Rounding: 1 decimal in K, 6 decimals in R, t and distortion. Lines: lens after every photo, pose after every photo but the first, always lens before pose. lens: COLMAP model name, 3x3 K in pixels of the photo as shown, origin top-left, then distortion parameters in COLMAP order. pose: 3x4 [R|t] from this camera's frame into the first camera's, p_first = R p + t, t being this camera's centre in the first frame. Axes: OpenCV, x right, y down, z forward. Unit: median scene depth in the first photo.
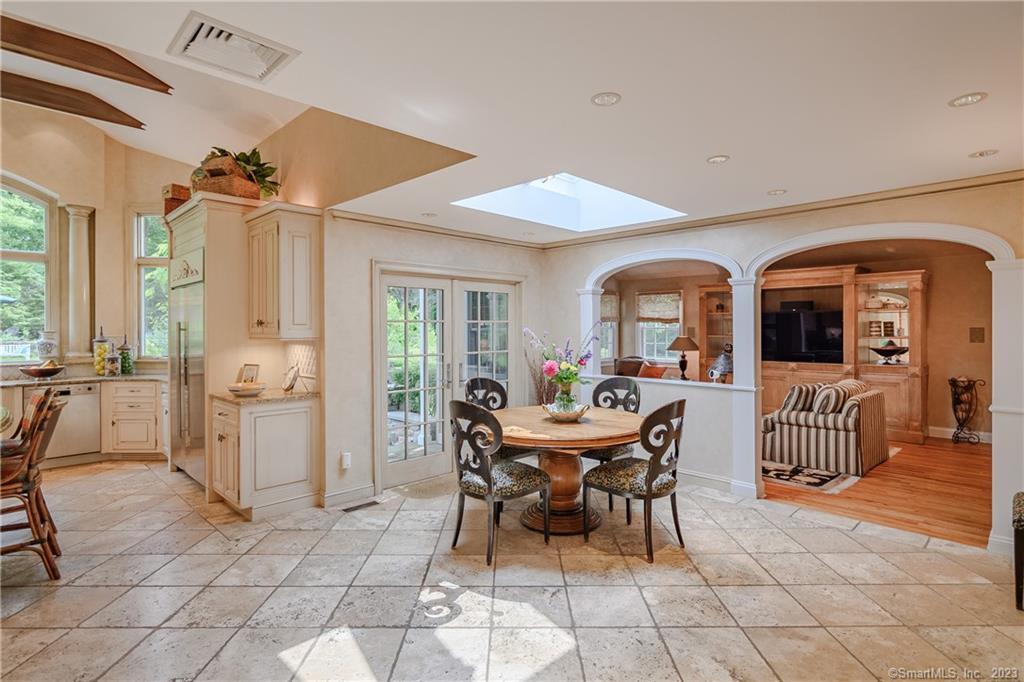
lens RADIAL K [[521.8, 0, 515.1], [0, 521.8, 334.1], [0, 0, 1]] dist [-0.002989, 0.001912]
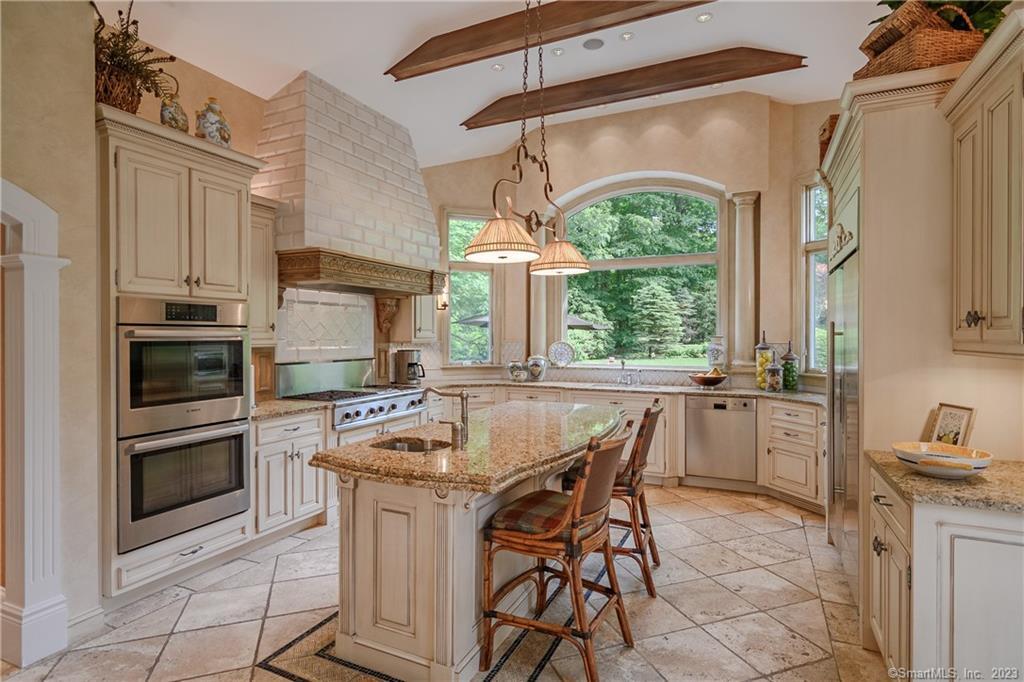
lens RADIAL K [[521.8, 0, 511.2], [0, 521.8, 336.8], [0, 0, 1]] dist [-0.002989, 0.001912]
pose [[0.337780, 0.003182, -0.941220, -0.149899], [-0.009346, 0.999956, 0.000027, -0.001273], [0.941179, 0.008788, 0.337795, 0.352931]]
